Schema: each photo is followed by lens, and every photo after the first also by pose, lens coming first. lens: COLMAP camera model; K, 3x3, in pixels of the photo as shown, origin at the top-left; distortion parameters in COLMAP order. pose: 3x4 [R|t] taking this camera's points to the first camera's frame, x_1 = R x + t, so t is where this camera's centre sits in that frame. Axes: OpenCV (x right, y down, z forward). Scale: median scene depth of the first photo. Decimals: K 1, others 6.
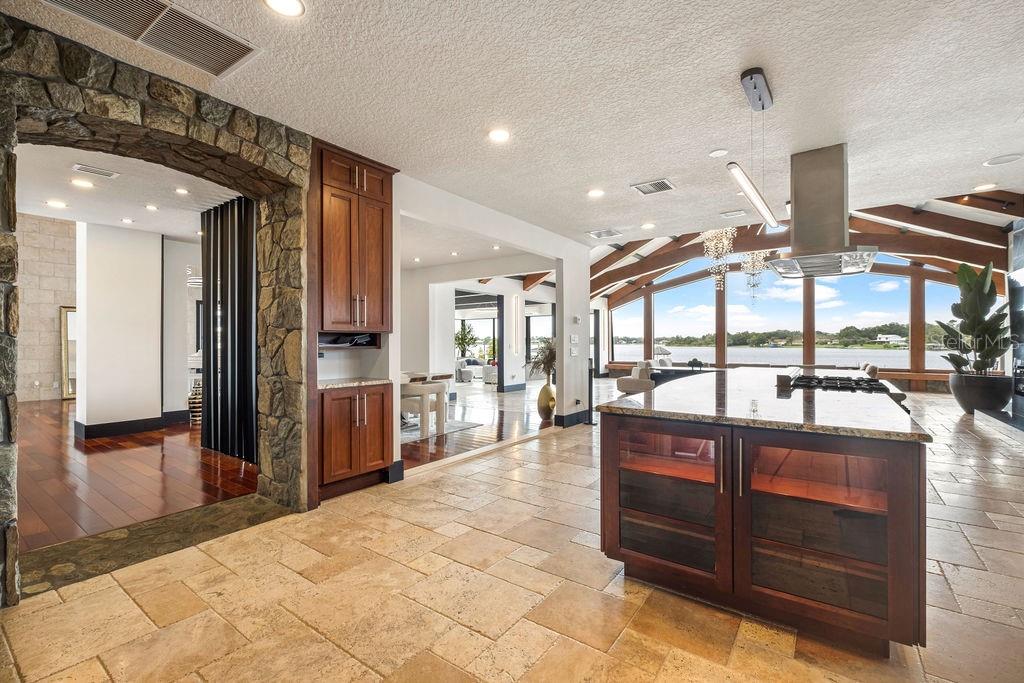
lens RADIAL K [[448.3, 0, 512.0], [0, 448.3, 341.5], [0, 0, 1]] dist [-0.000001, 0.000019]
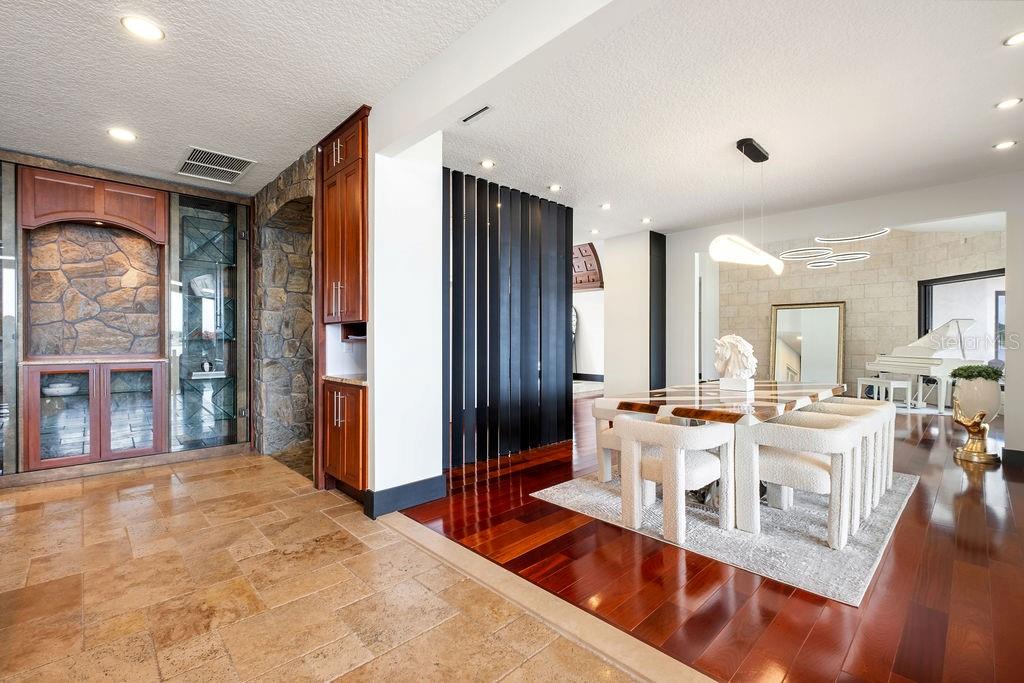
lens RADIAL K [[448.3, 0, 512.0], [0, 448.3, 341.5], [0, 0, 1]] dist [-0.000001, 0.000019]
pose [[-0.179438, 0.005816, -0.983752, 0.565527], [0.001689, 0.999983, 0.005604, 0.011234], [0.983768, -0.000656, -0.179444, 1.730794]]
